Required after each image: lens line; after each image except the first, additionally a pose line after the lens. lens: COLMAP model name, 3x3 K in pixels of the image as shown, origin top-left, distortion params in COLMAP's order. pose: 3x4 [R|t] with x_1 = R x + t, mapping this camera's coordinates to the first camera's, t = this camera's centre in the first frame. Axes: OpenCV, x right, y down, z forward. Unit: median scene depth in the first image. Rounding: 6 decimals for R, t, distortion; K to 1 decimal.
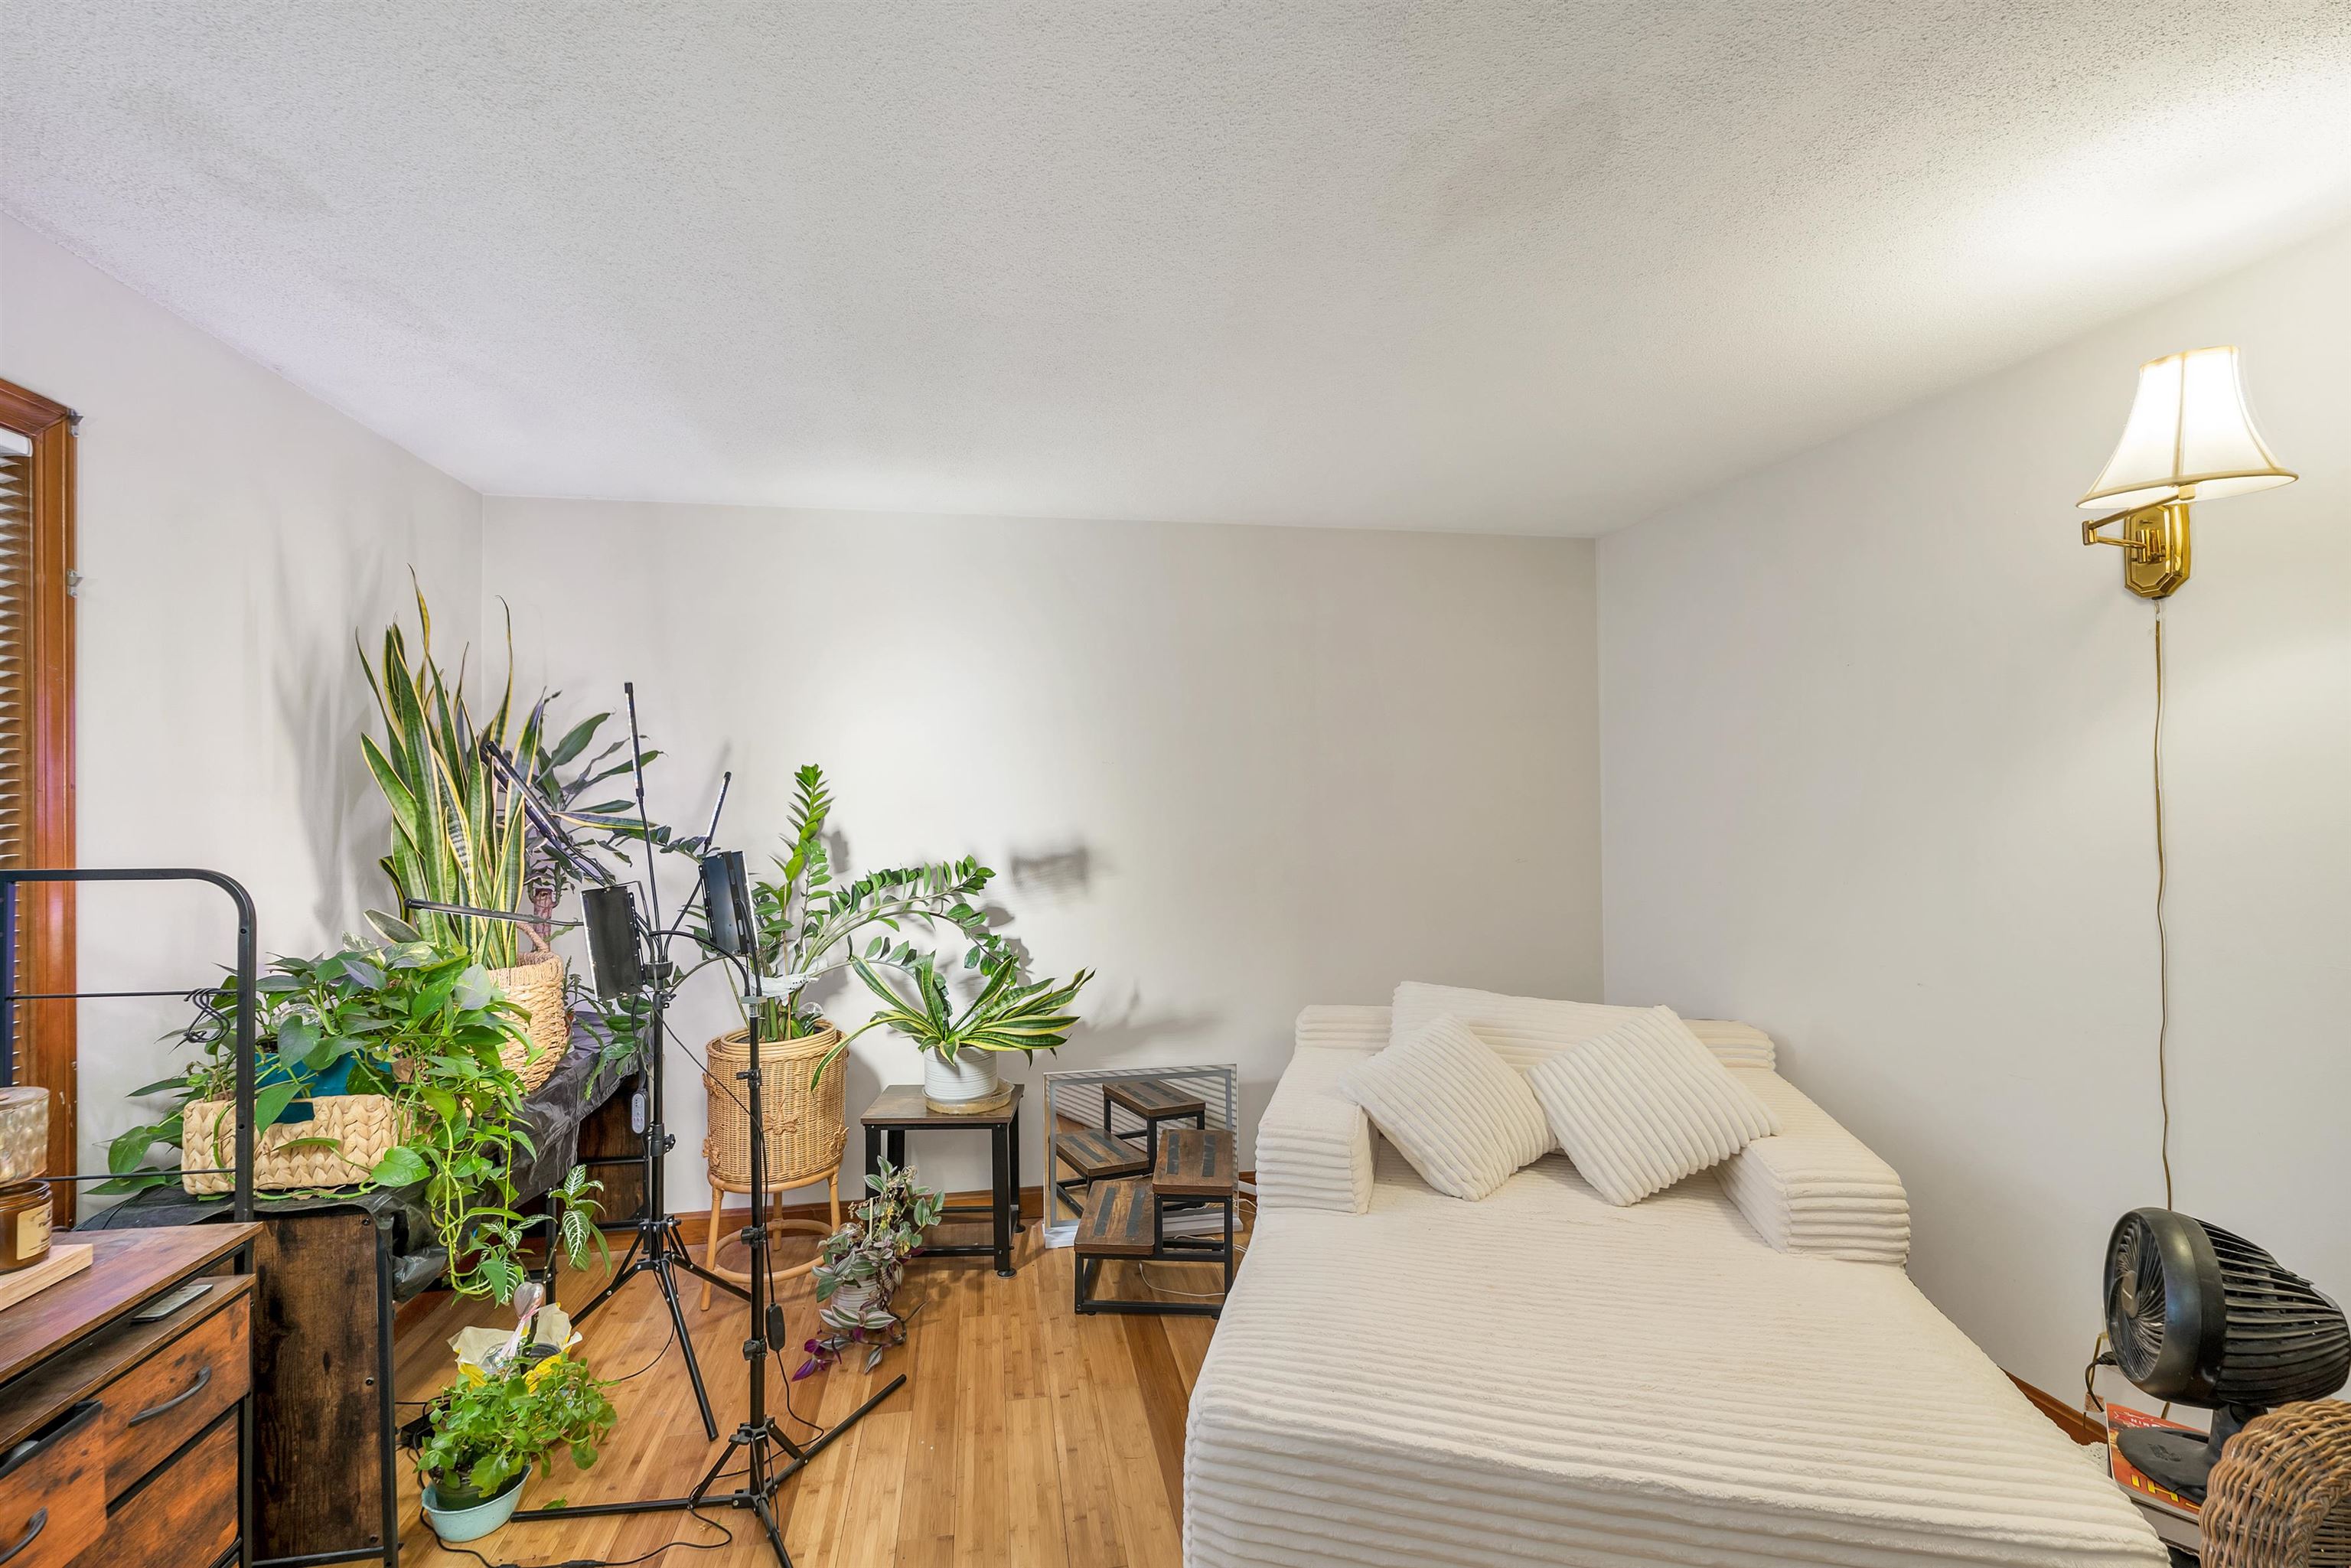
lens RADIAL K [[1009.1, 0, 1138.9], [0, 1009.1, 788.3], [0, 0, 1]] dist [-0.001979, -0.000565]
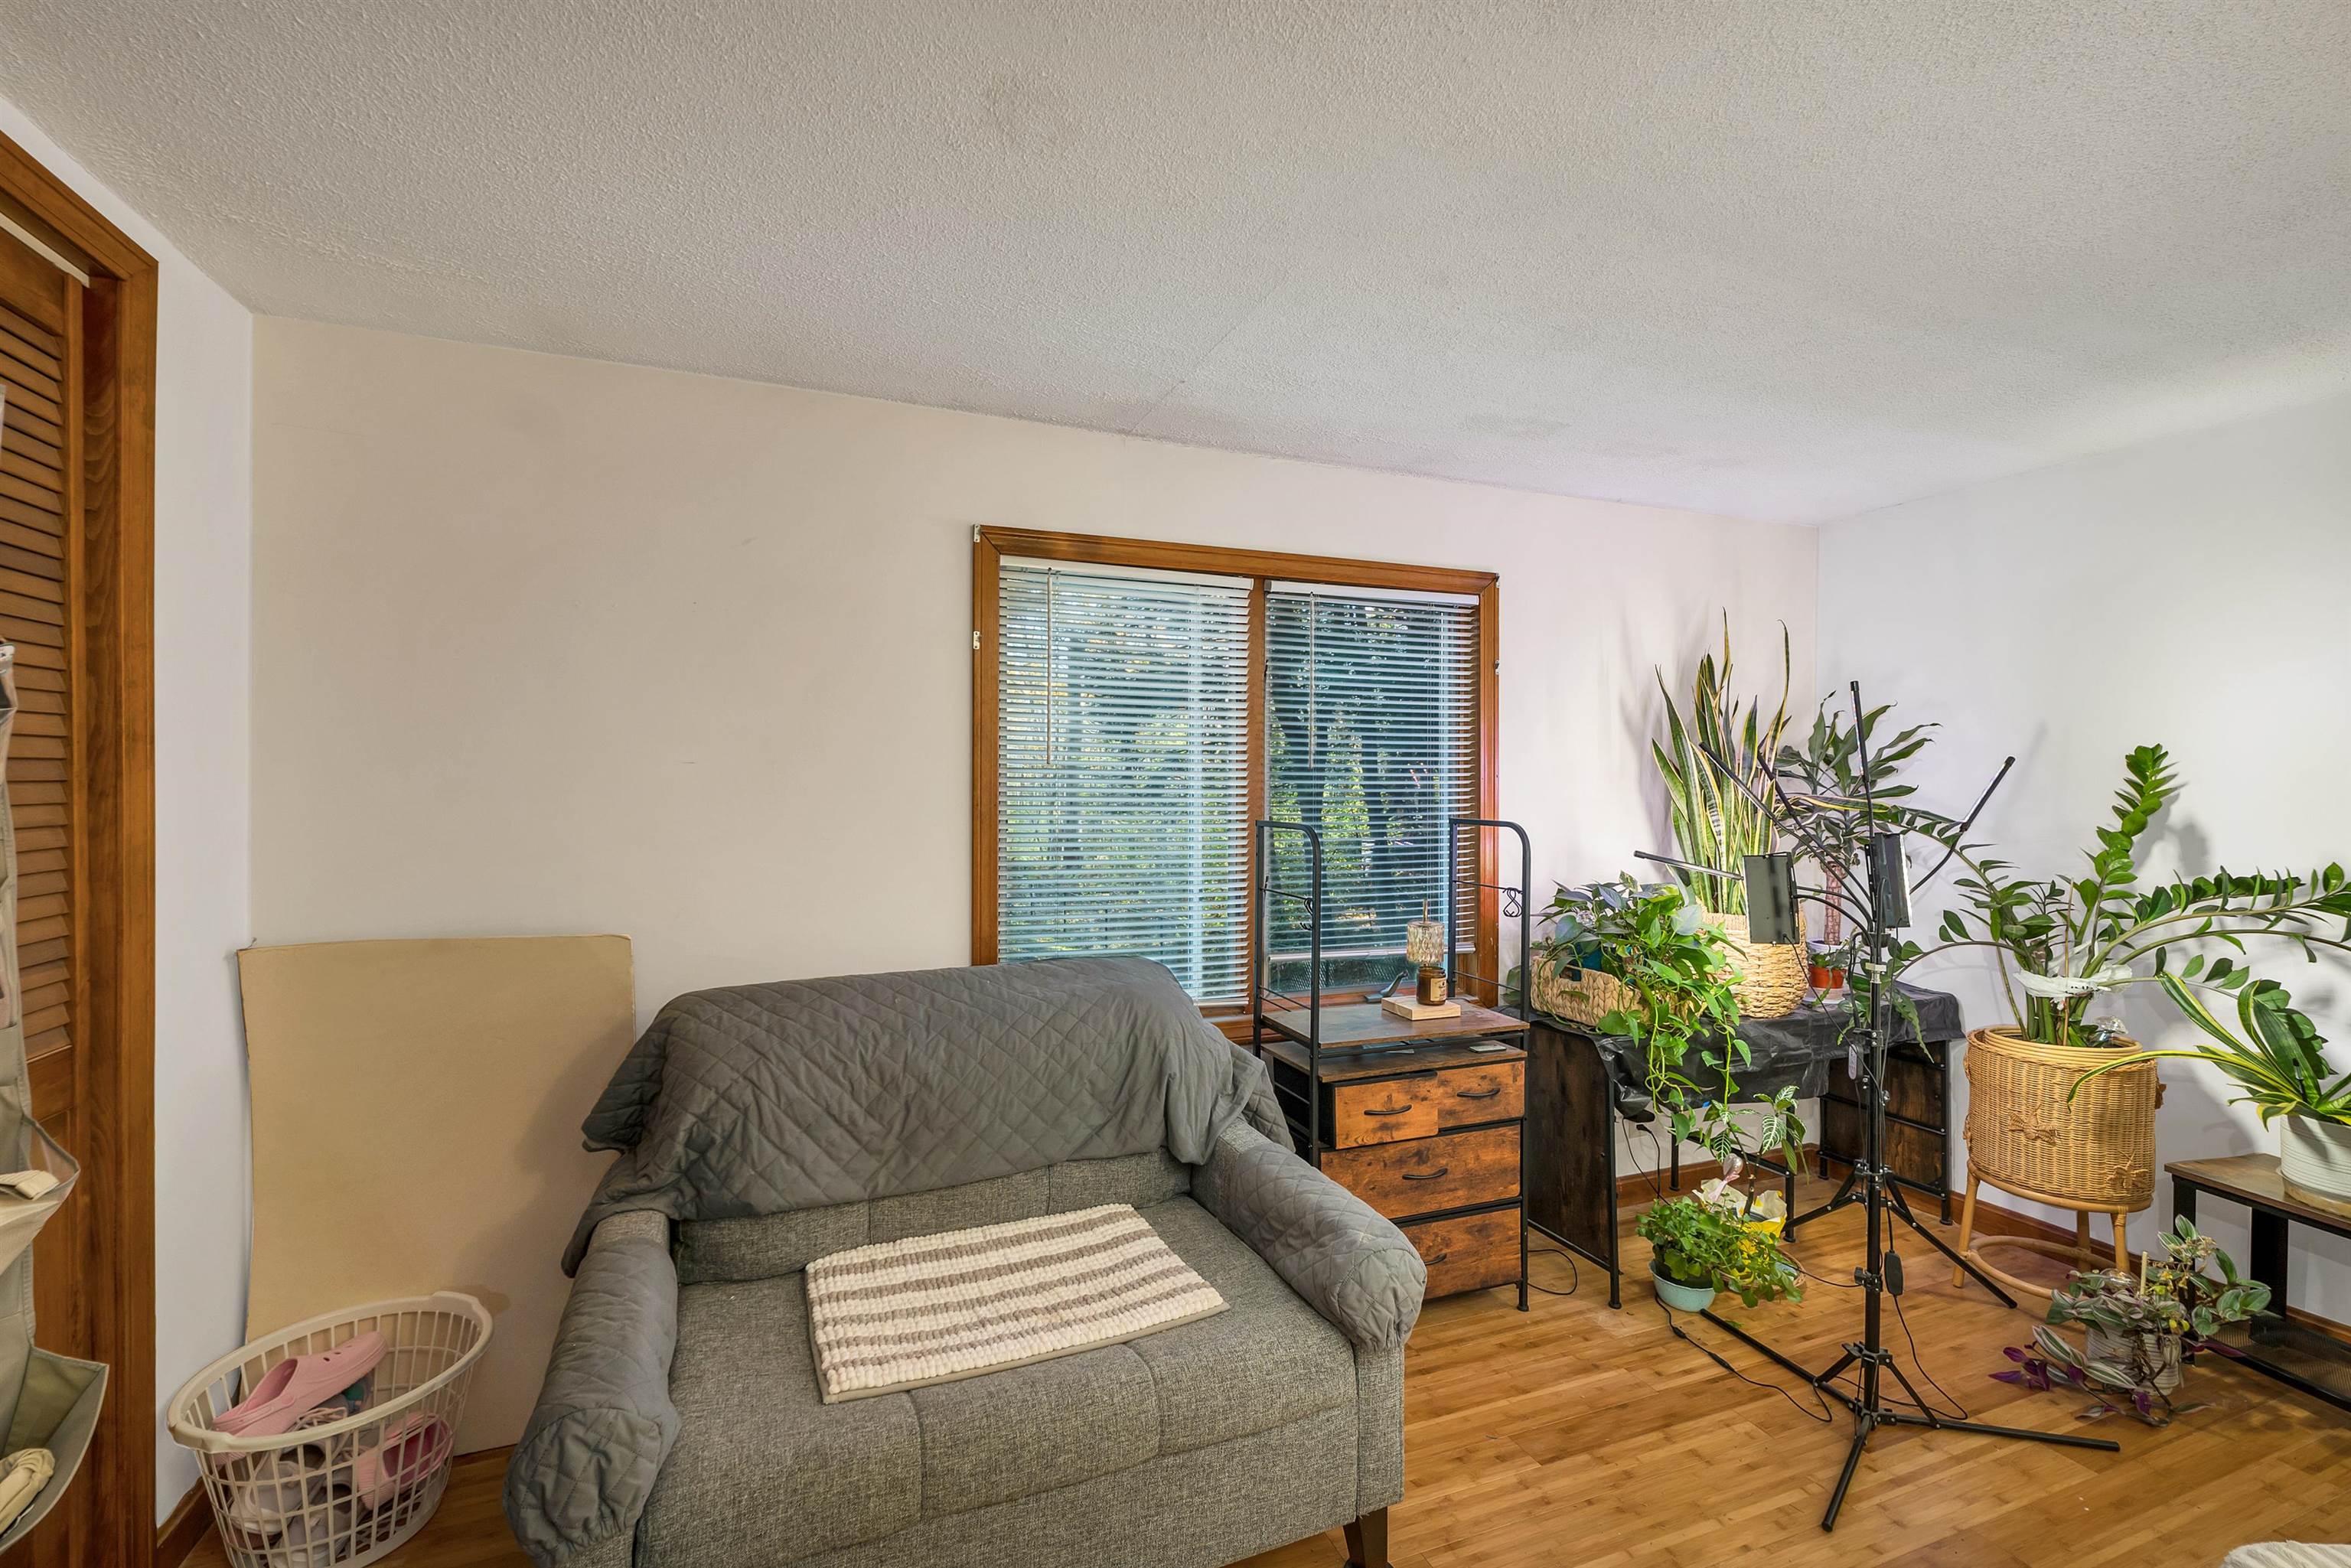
lens RADIAL K [[980.2, 0, 1165.2], [0, 980.2, 783.1], [0, 0, 1]] dist [0.000791, -0.000181]
pose [[0.200659, 0.003693, -0.979654, 0.517360], [0.004667, 0.999978, 0.004725, 0.000519], [0.979650, -0.005520, 0.200638, 0.027191]]
